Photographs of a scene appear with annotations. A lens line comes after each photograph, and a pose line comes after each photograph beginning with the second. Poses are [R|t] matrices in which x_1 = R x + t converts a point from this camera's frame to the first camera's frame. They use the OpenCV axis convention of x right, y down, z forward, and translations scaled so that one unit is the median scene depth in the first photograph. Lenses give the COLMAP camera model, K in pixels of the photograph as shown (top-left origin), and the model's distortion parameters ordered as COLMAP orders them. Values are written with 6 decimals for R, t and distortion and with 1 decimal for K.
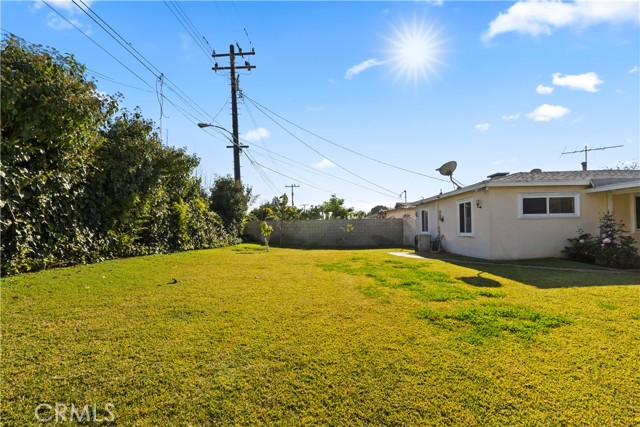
lens RADIAL K [[273.0, 0, 317.7], [0, 273.0, 227.2], [0, 0, 1]] dist [0.002711, 0.000451]
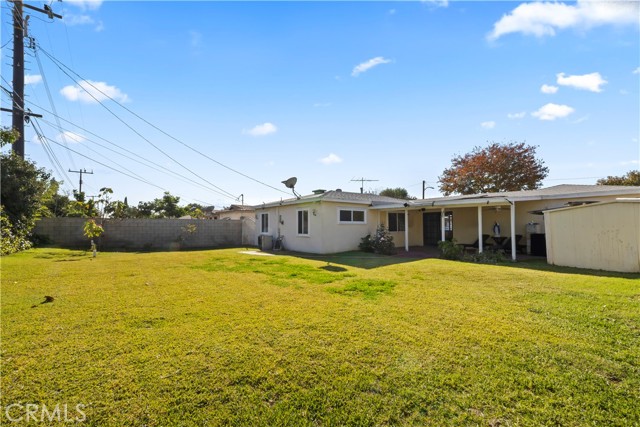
lens RADIAL K [[268.8, 0, 318.0], [0, 268.8, 212.6], [0, 0, 1]] dist [0.001970, 0.000242]
pose [[0.789035, 0.048230, 0.612453, -0.148440], [-0.015557, 0.998163, -0.058562, -0.005367], [-0.614152, 0.036679, 0.788335, -0.037247]]
